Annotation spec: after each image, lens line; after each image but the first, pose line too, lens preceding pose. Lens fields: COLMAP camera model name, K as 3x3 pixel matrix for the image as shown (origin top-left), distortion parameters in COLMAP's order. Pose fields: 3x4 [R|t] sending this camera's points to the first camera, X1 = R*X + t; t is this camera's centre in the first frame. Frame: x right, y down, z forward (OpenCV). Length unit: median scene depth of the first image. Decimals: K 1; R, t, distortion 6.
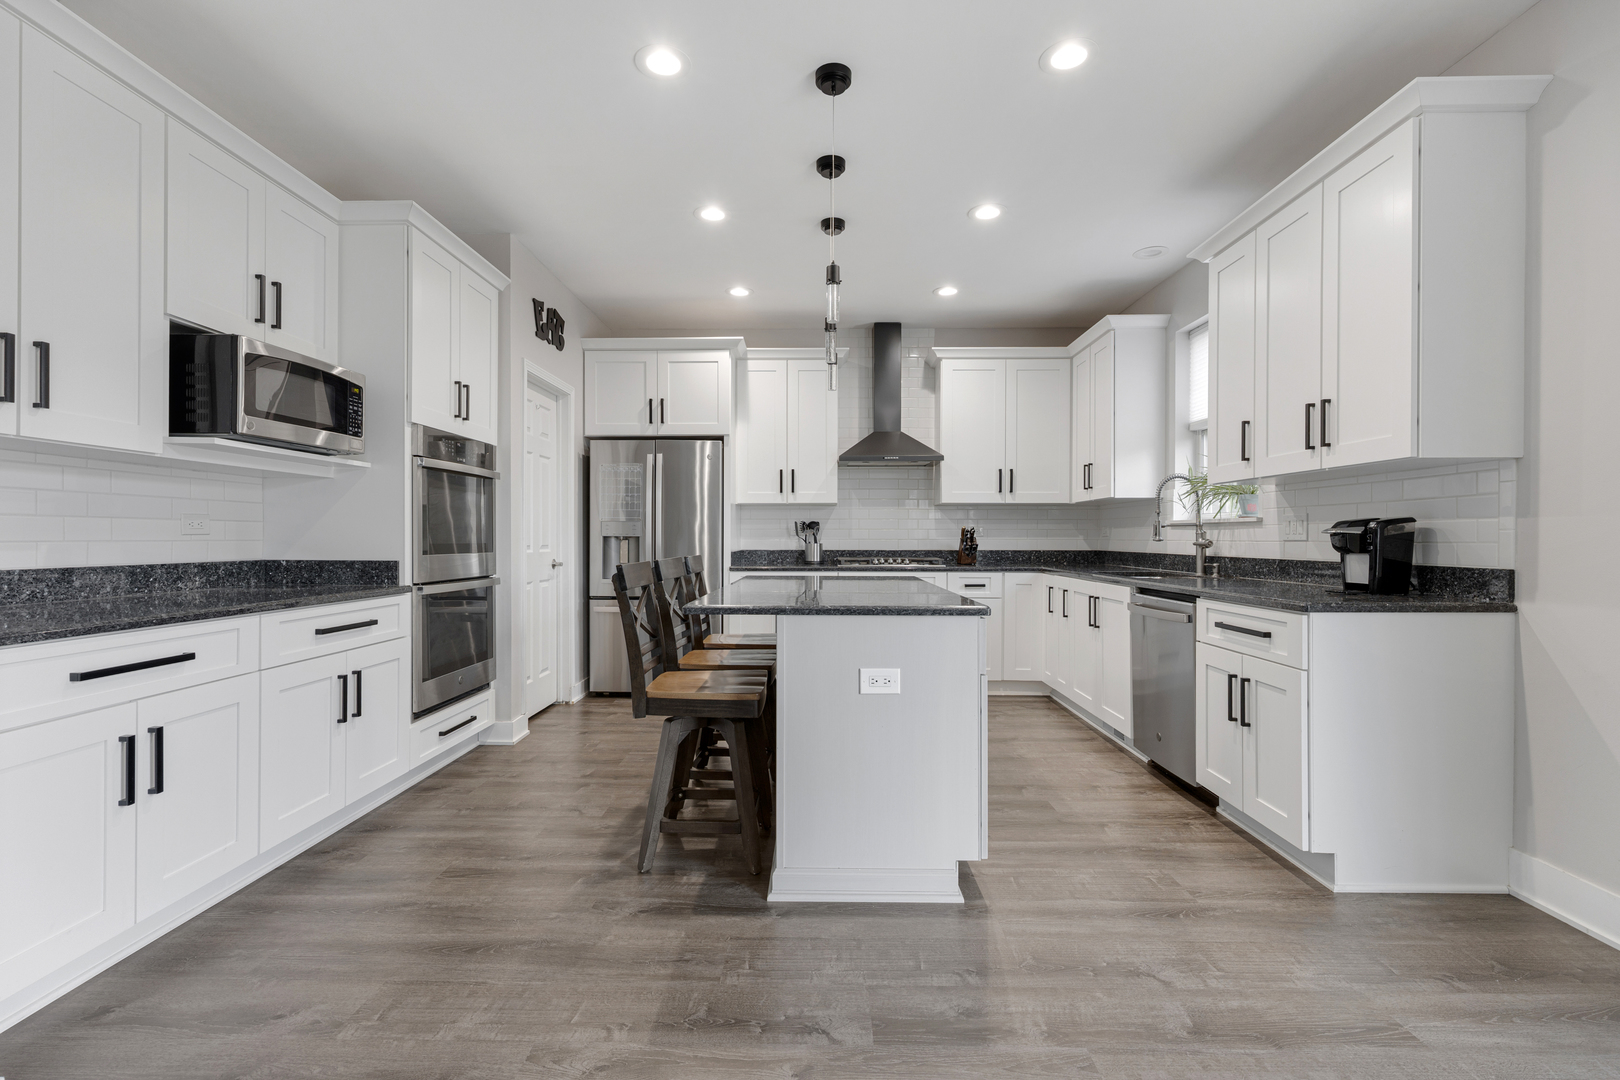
lens RADIAL K [[715.6, 0, 813.8], [0, 715.6, 551.0], [0, 0, 1]] dist [0.004079, -0.000613]
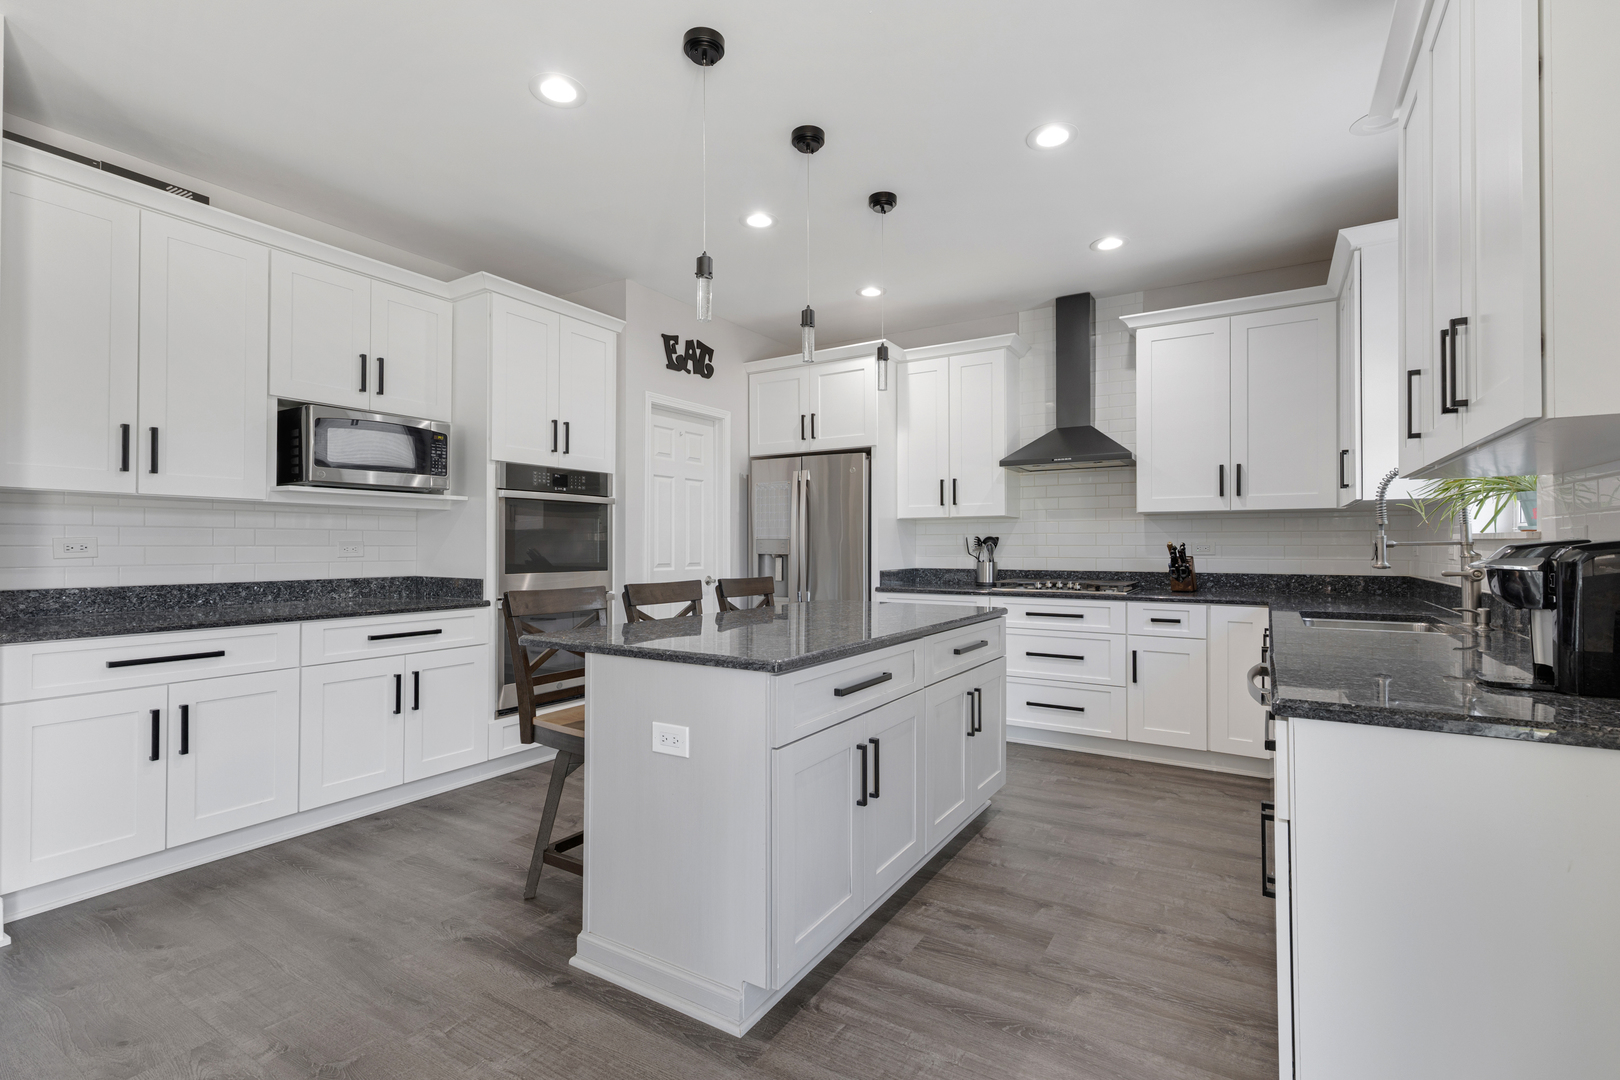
lens RADIAL K [[715.6, 0, 815.7], [0, 715.6, 553.2], [0, 0, 1]] dist [0.004079, -0.000613]
pose [[0.866389, 0.002727, -0.499361, 0.463878], [-0.007755, 0.999938, -0.007994, -0.022602], [0.499309, 0.010799, 0.866357, 0.247998]]
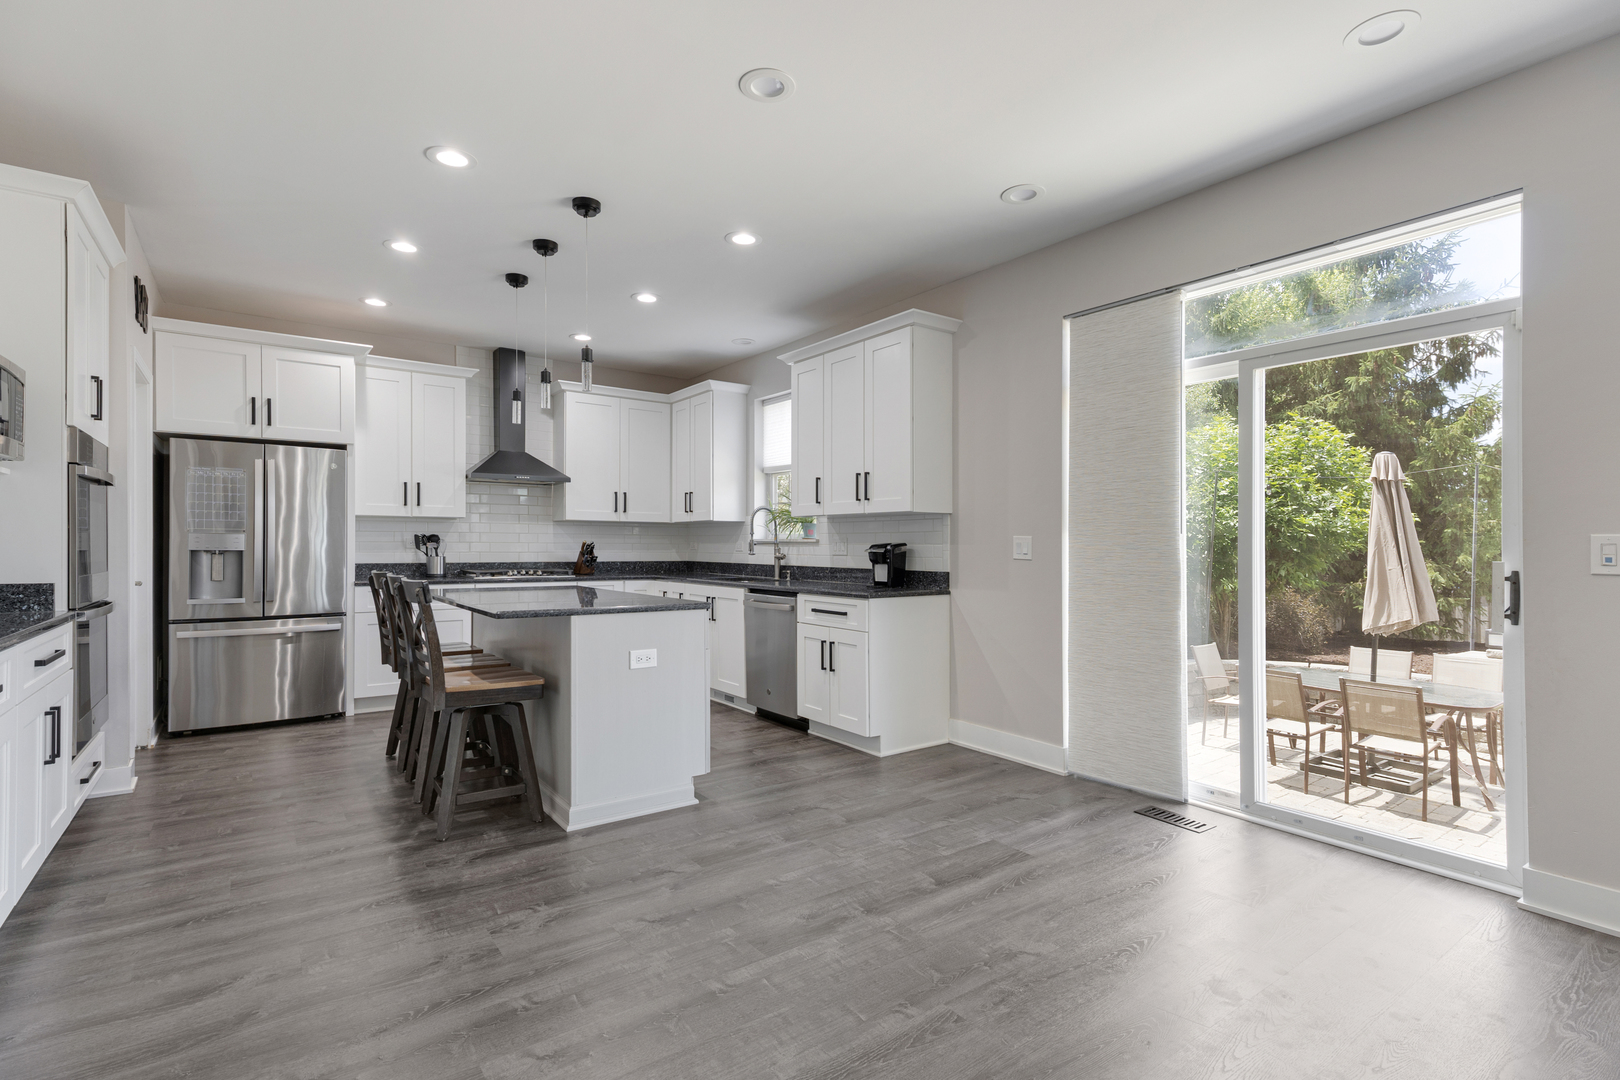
lens RADIAL K [[737.8, 0, 794.4], [0, 737.8, 557.5], [0, 0, 1]] dist [0.004347, 0.000258]
pose [[0.810108, -0.005593, 0.586254, -0.363876], [0.006275, 0.999980, 0.000870, -0.012312], [-0.586247, 0.002974, 0.810127, -0.248266]]
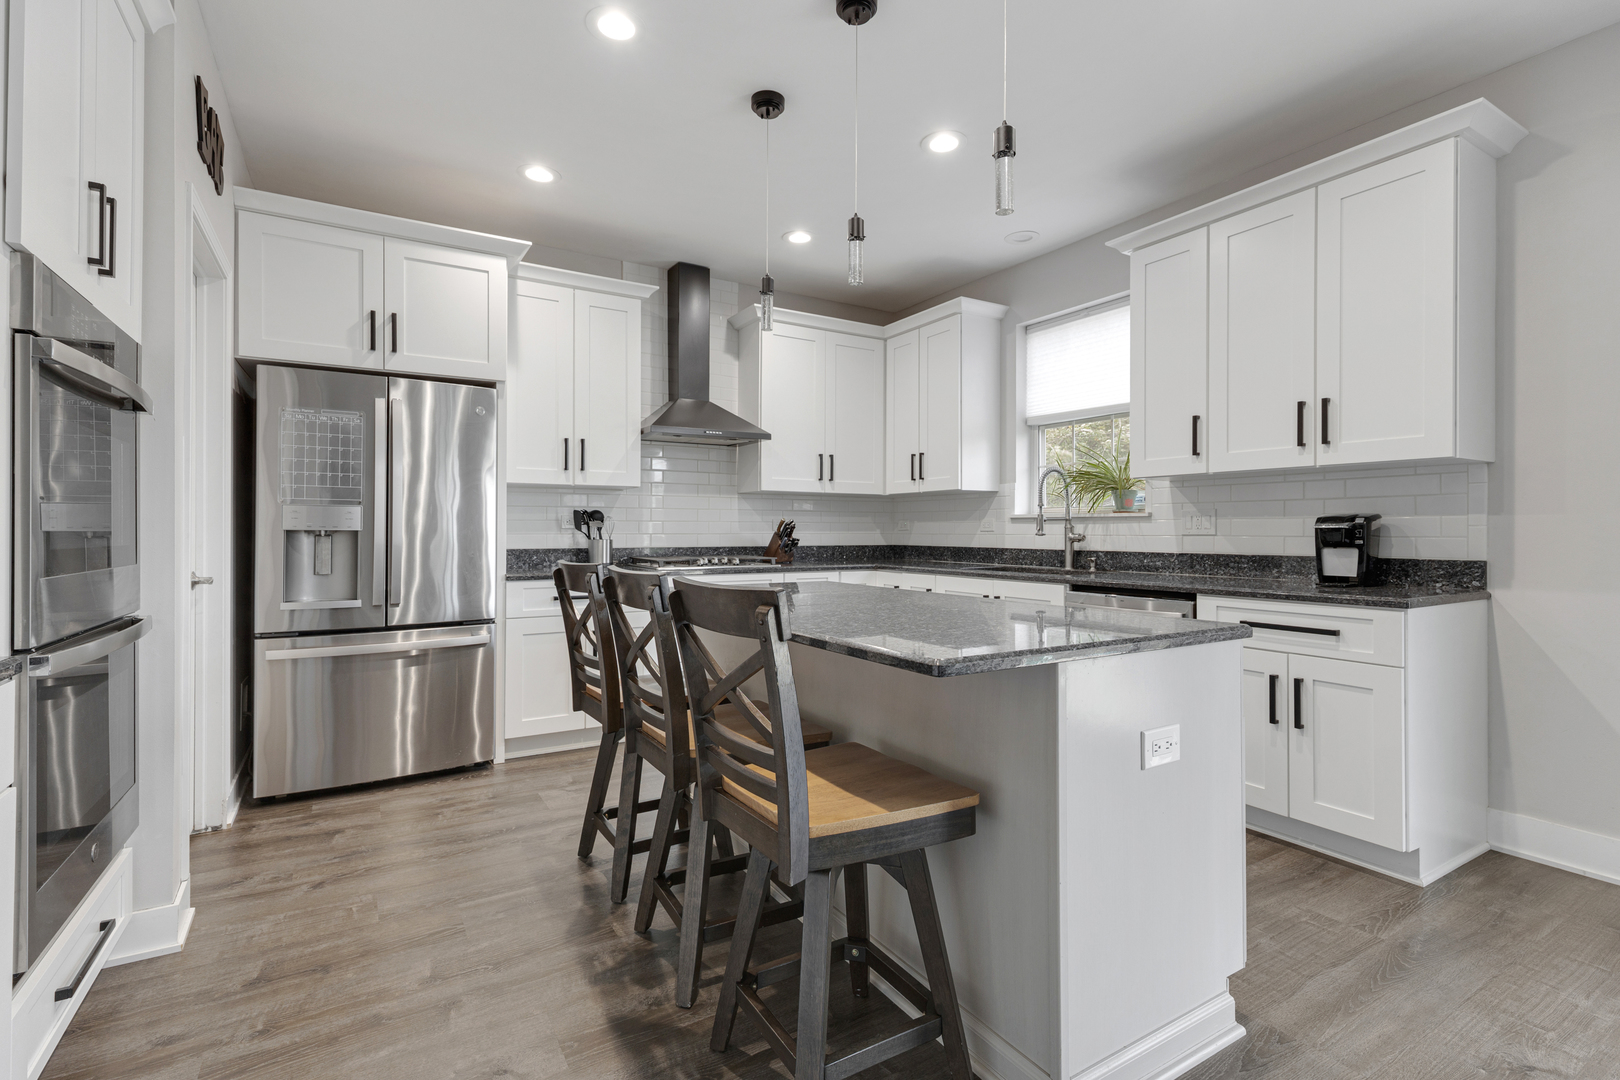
lens RADIAL K [[737.8, 0, 816.1], [0, 737.8, 535.9], [0, 0, 1]] dist [0.004347, 0.000258]
pose [[0.851255, -0.003769, 0.524739, -0.387537], [0.009720, 0.999916, -0.008585, -0.010067], [-0.524662, 0.012408, 0.851220, 0.403036]]
